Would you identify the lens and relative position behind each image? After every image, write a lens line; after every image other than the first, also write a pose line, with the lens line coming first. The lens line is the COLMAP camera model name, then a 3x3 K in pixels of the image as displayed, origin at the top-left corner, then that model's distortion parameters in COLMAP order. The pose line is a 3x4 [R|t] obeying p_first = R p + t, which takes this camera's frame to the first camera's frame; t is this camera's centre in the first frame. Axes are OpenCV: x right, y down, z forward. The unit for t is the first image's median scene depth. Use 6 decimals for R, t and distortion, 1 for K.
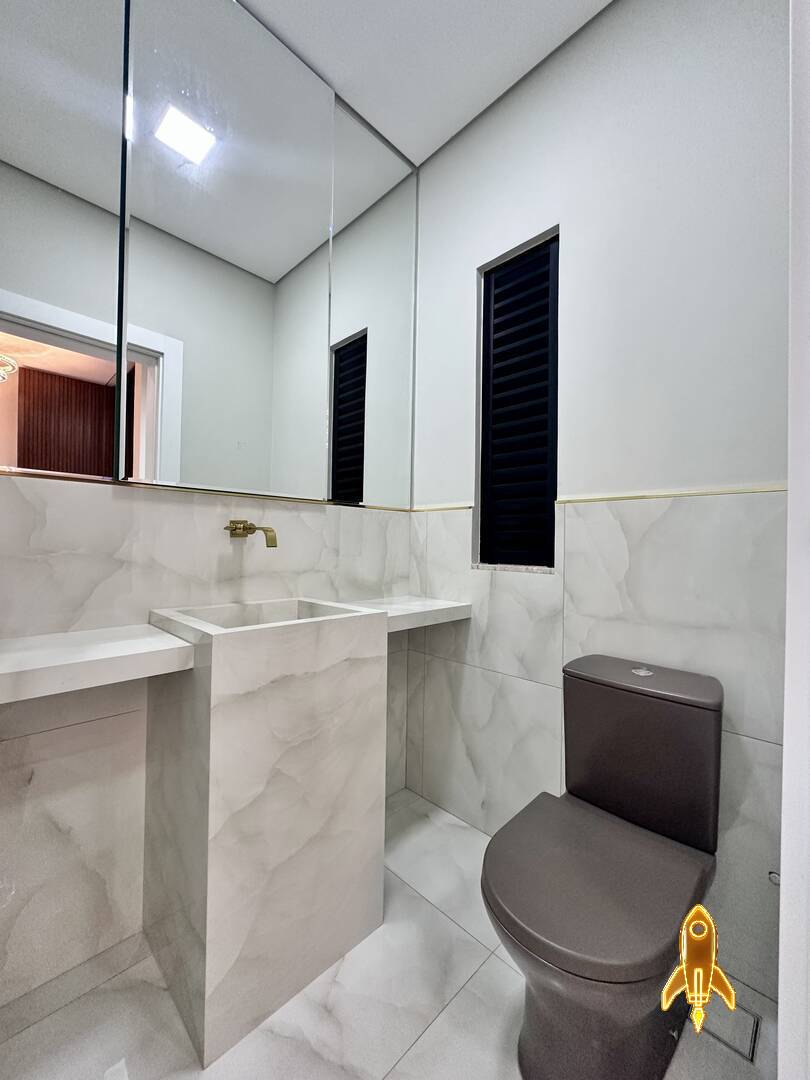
lens RADIAL K [[432.3, 0, 403.3], [0, 432.3, 539.8], [0, 0, 1]] dist [-0.000218, 0.000313]
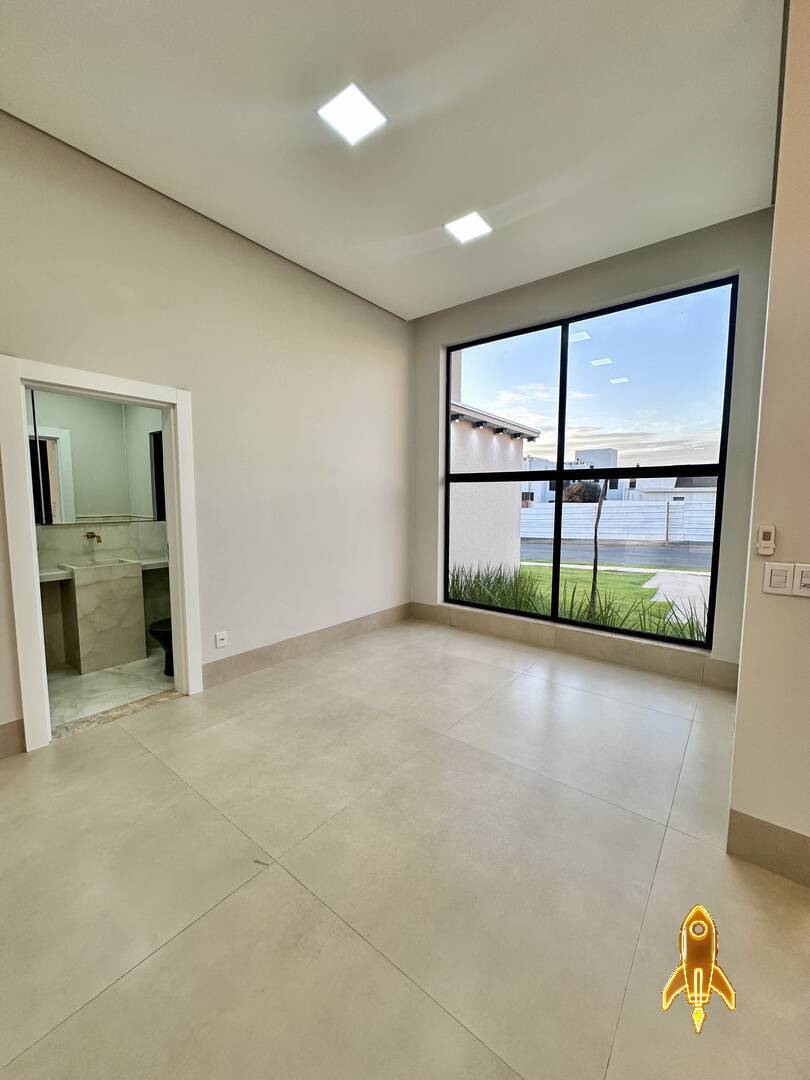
lens RADIAL K [[432.3, 0, 408.7], [0, 432.3, 537.7], [0, 0, 1]] dist [-0.000218, 0.000313]
pose [[0.992526, -0.024040, 0.119646, 1.460485], [0.011123, 0.994145, 0.107481, -0.313675], [-0.121529, -0.105347, 0.986982, -2.222196]]
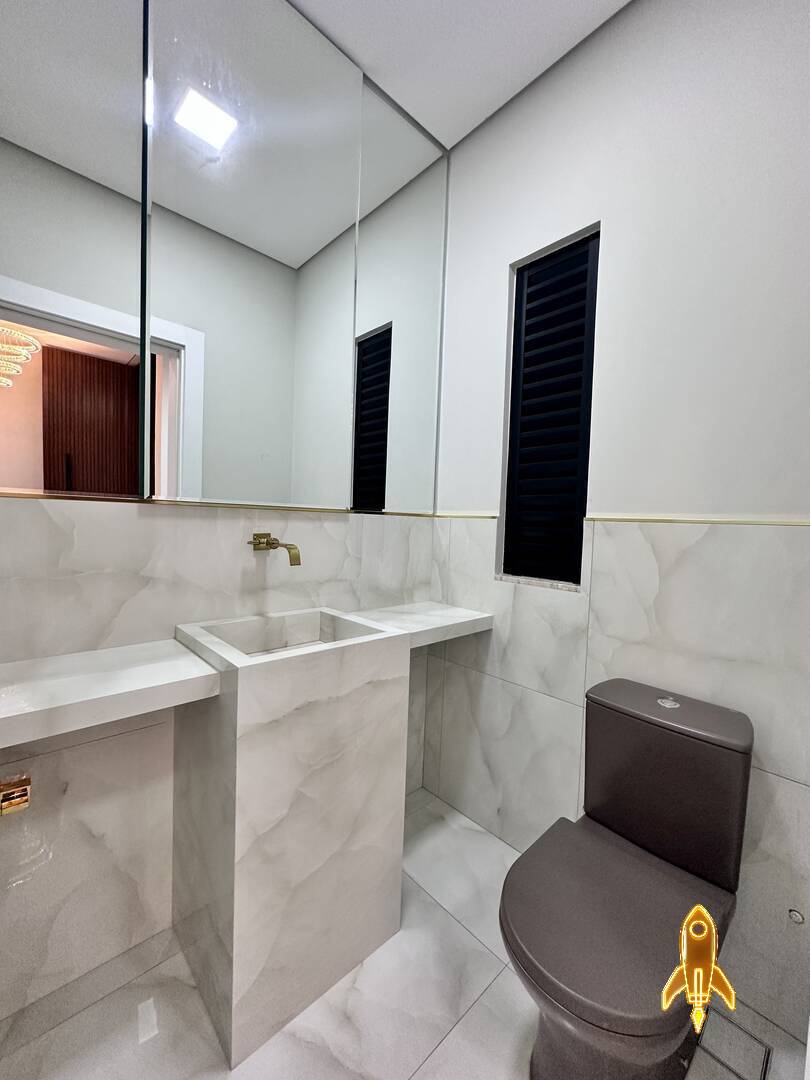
lens RADIAL K [[432.3, 0, 406.9], [0, 432.3, 539.7], [0, 0, 1]] dist [-0.000218, 0.000313]
pose [[0.999258, 0.020782, -0.032425, -0.015569], [-0.019039, 0.998404, 0.053170, -0.095811], [0.033479, -0.052513, 0.998059, 0.017906]]
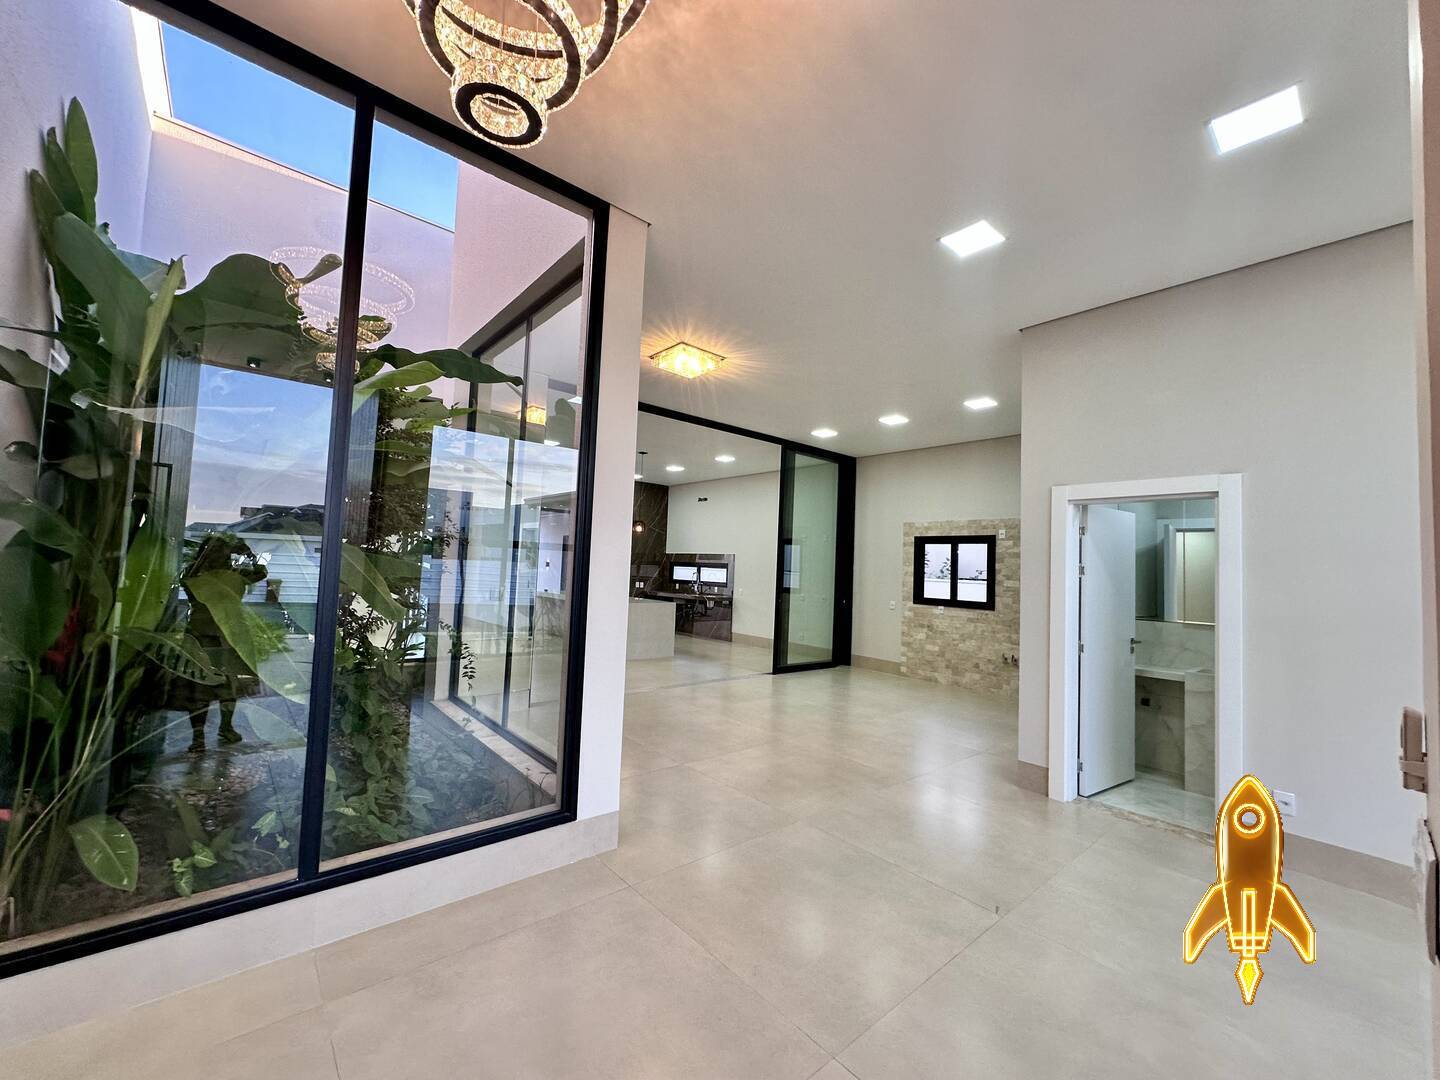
lens RADIAL K [[576.4, 0, 719.9], [0, 576.4, 529.5], [0, 0, 1]] dist [-0.000218, 0.000313]
pose [[-0.065705, -0.083950, -0.994301, 3.338237], [-0.028679, 0.996202, -0.082216, -0.329524], [0.997427, 0.023114, -0.067863, -1.841880]]
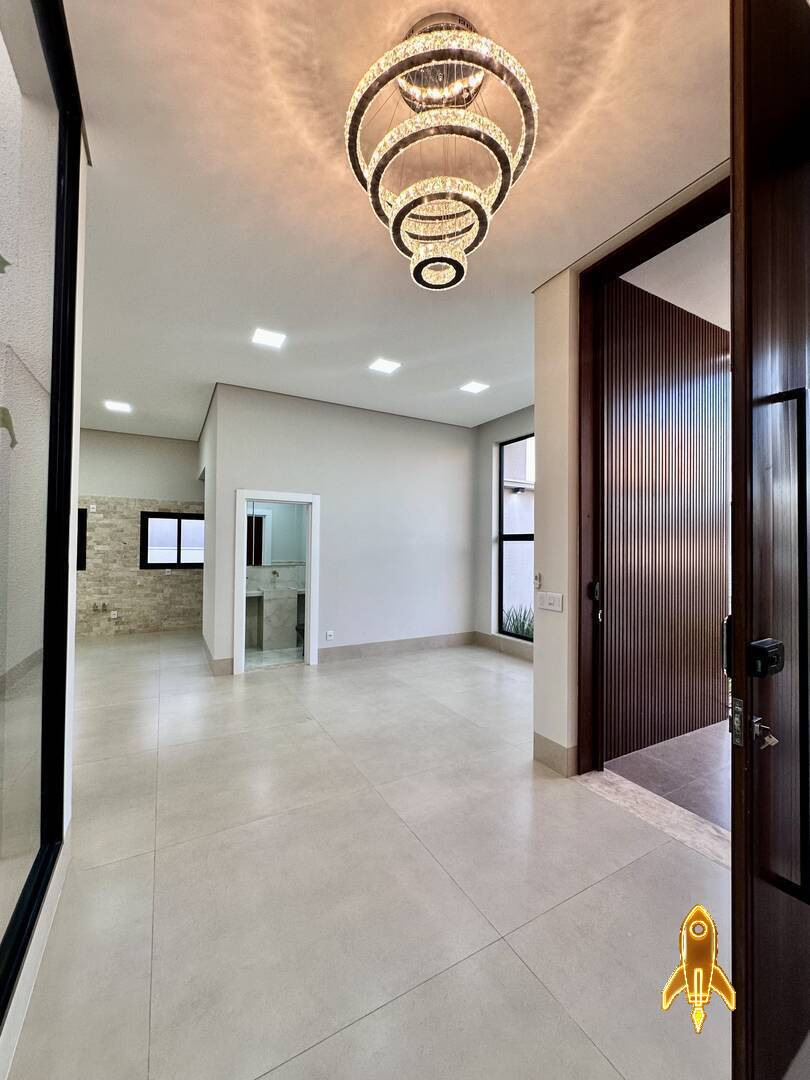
lens RADIAL K [[432.3, 0, 412.7], [0, 432.3, 539.5], [0, 0, 1]] dist [-0.000218, 0.000313]
pose [[0.967774, -0.009623, -0.251638, 2.584201], [0.009382, 0.999954, -0.002157, -0.403785], [0.251647, -0.000273, 0.967819, -3.648679]]
